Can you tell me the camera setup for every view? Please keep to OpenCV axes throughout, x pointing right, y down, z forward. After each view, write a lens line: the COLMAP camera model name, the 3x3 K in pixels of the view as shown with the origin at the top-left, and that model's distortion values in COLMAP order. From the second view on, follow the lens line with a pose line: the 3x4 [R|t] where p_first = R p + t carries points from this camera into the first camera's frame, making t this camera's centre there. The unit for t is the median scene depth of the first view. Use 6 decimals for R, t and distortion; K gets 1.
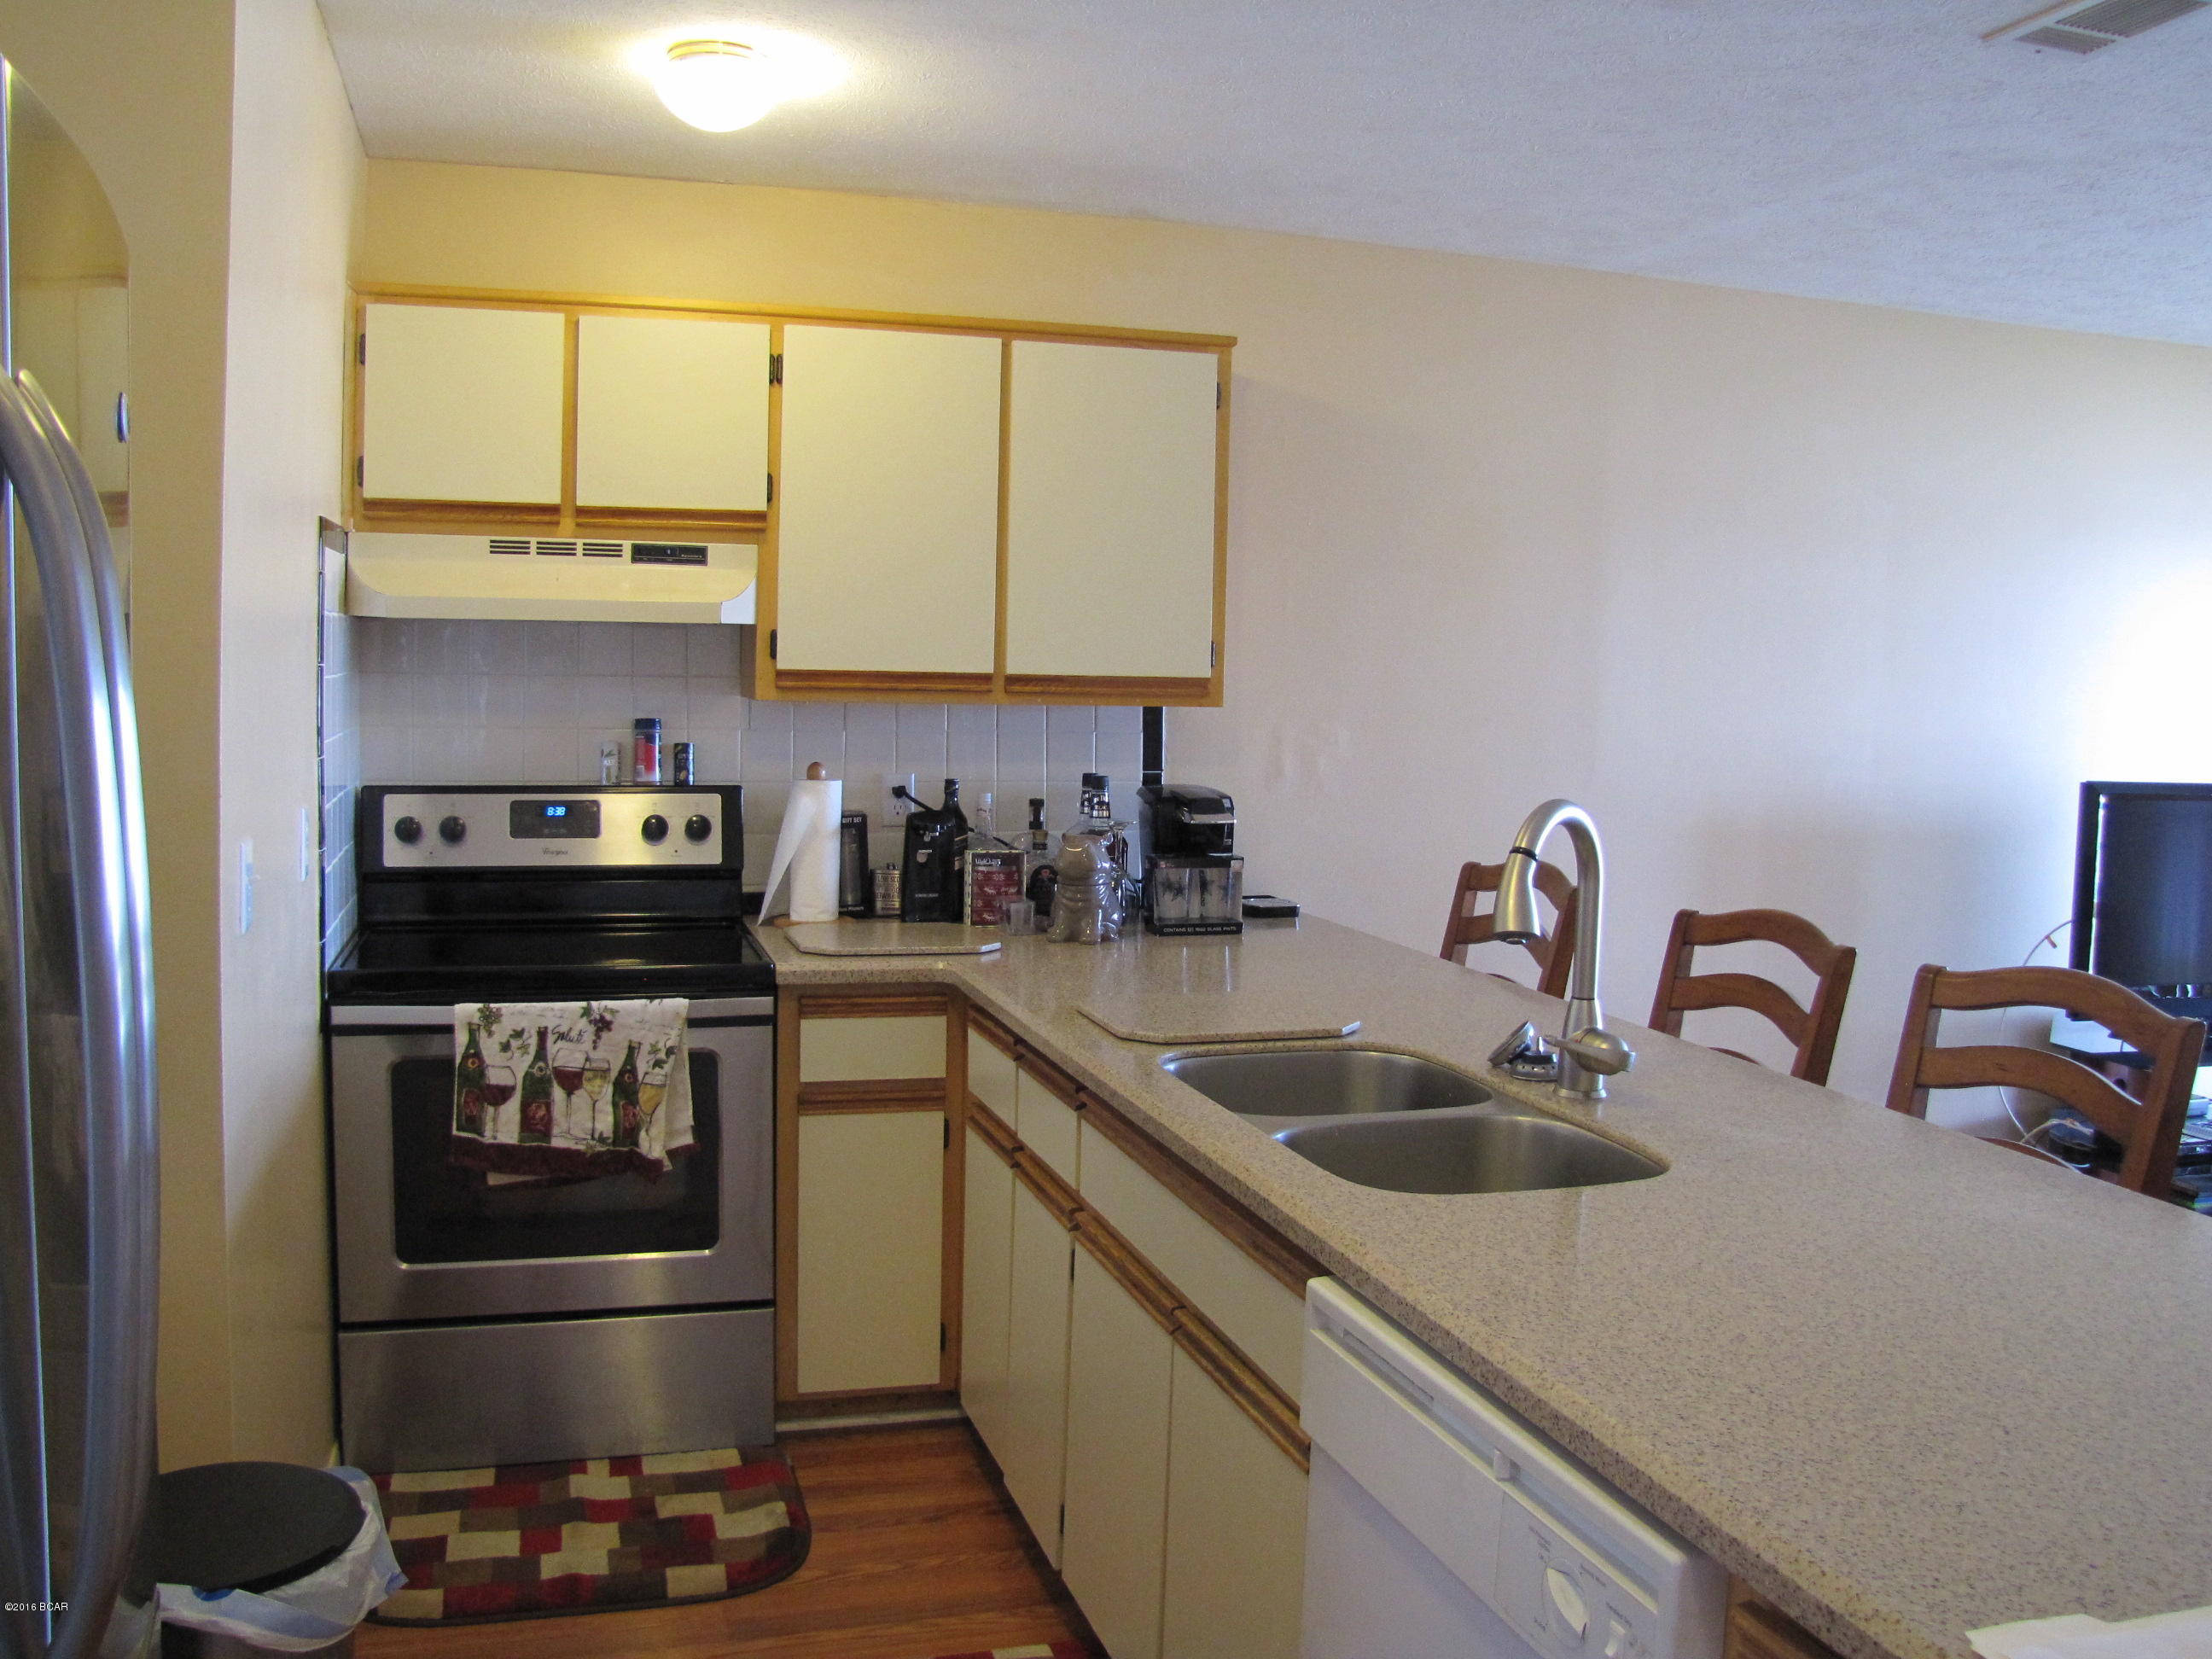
lens RADIAL K [[1843.9, 0, 1090.7], [0, 1843.9, 820.8], [0, 0, 1]] dist [-0.160033, 0.096362]
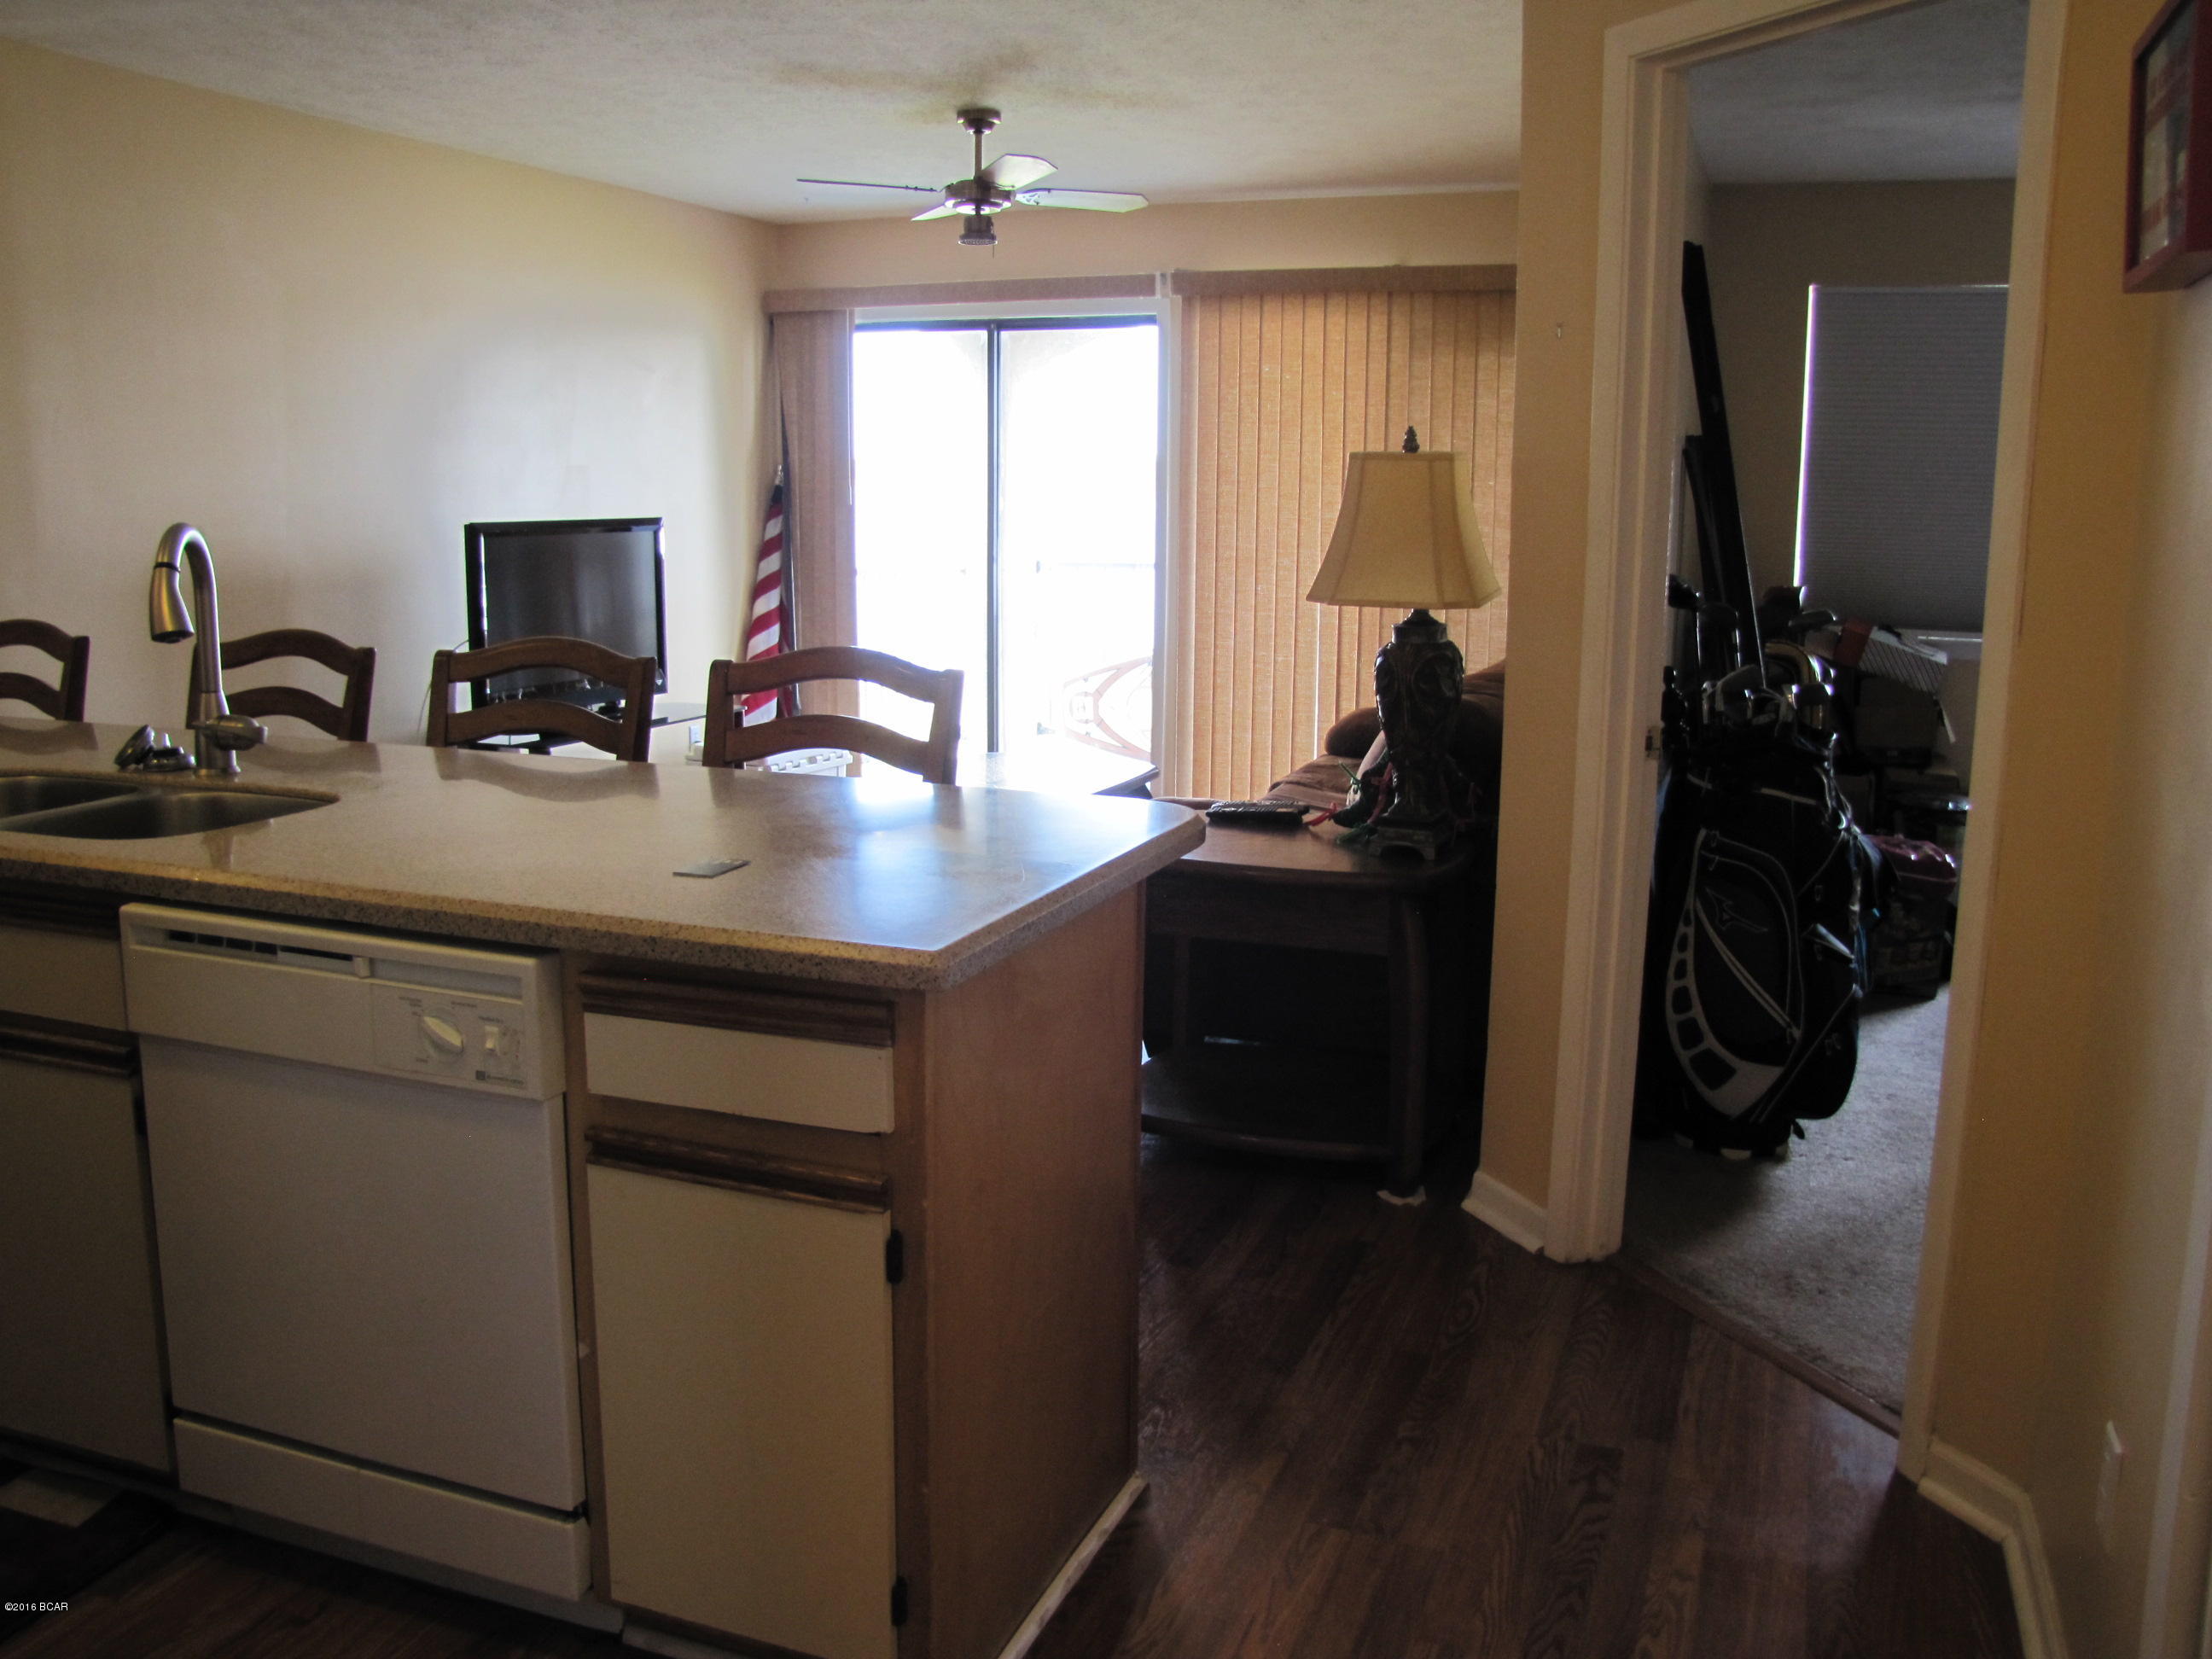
lens RADIAL K [[1843.9, 0, 1118.9], [0, 1843.9, 834.1], [0, 0, 1]] dist [-0.160033, 0.096362]
pose [[0.598911, -0.160971, 0.784470, -0.310601], [0.064698, 0.986113, 0.152953, 0.050720], [-0.798198, -0.040851, 0.601009, -0.189661]]
